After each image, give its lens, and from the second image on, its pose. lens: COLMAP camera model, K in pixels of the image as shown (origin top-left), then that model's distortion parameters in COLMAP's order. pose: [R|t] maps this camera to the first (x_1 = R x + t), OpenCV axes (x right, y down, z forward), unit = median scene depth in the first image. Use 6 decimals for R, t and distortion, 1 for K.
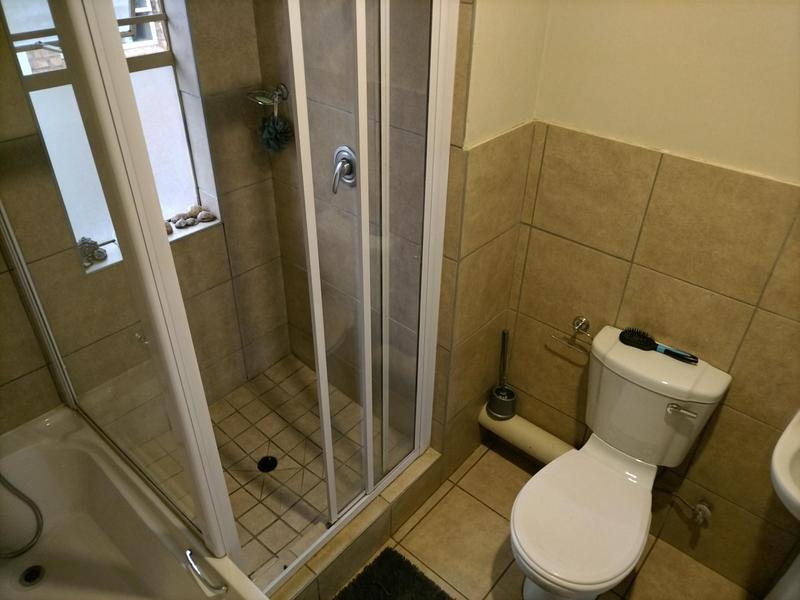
lens RADIAL K [[587.9, 0, 400.1], [0, 587.9, 300.5], [0, 0, 1]] dist [0.009268, -0.013251]
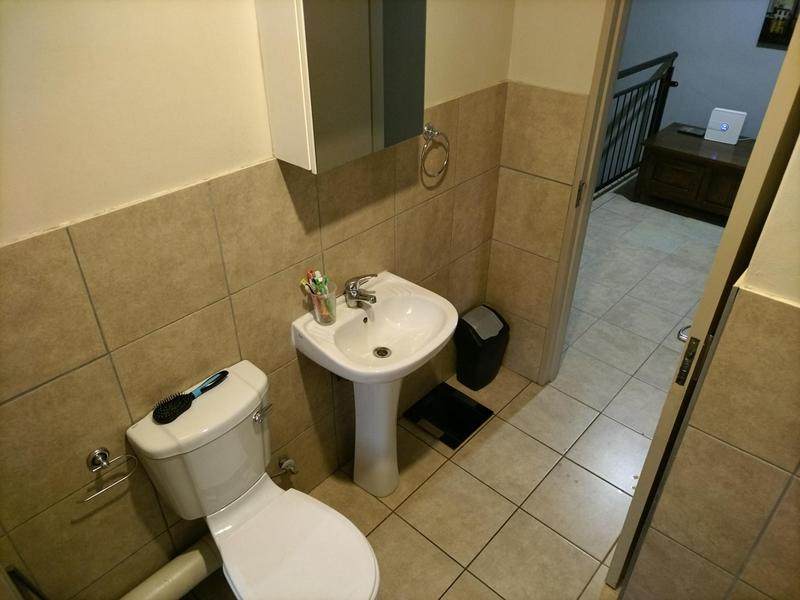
lens RADIAL K [[587.9, 0, 401.7], [0, 587.9, 294.9], [0, 0, 1]] dist [0.009268, -0.013251]
pose [[0.016942, -0.560913, 0.827701, -0.240784], [0.557358, 0.692570, 0.457929, -0.284609], [-0.830099, 0.453567, 0.324363, 0.390941]]
